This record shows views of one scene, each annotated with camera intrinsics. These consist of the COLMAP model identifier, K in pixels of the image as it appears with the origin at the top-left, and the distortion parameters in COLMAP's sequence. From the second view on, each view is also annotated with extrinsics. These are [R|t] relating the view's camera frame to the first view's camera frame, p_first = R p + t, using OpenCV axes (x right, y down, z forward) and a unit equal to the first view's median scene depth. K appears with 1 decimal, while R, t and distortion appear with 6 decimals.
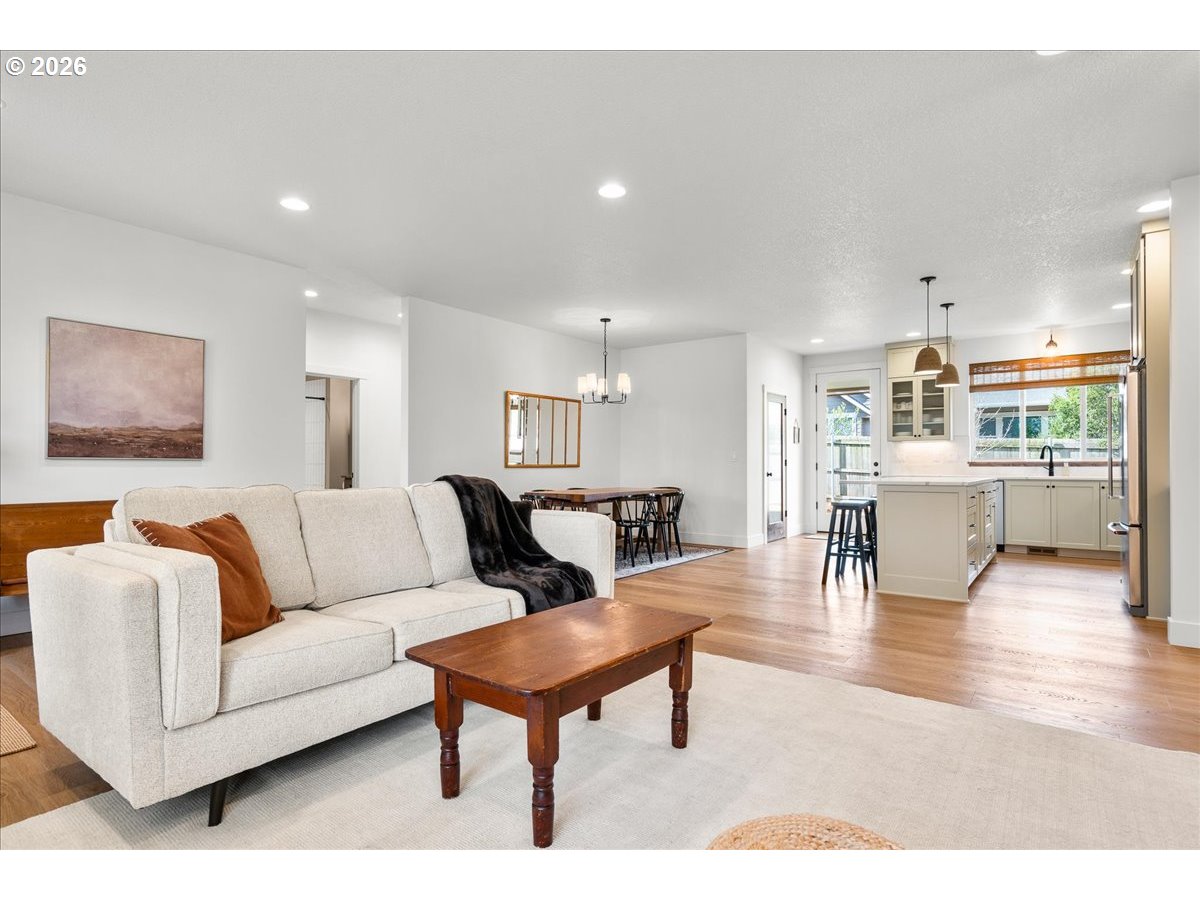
lens RADIAL K [[469.9, 0, 675.8], [0, 469.9, 451.7], [0, 0, 1]] dist [0.000322, 0.000072]
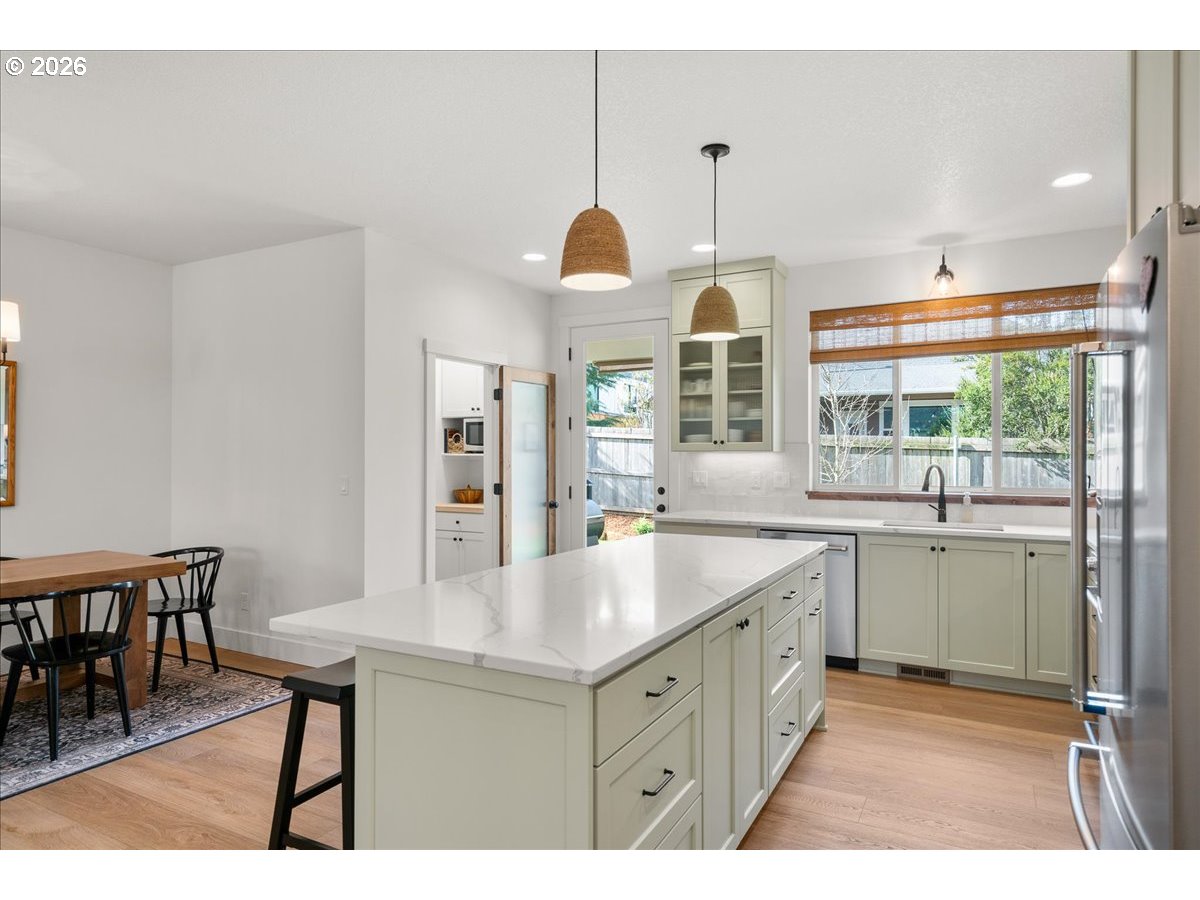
lens RADIAL K [[620.1, 0, 600.0], [0, 620.1, 450.0], [0, 0, 1]] dist [0.001600, 0.000115]
pose [[0.989409, 0.000942, 0.145150, 0.286665], [-0.001411, 0.999994, 0.003132, -0.028014], [-0.145146, -0.003303, 0.989405, 0.330882]]
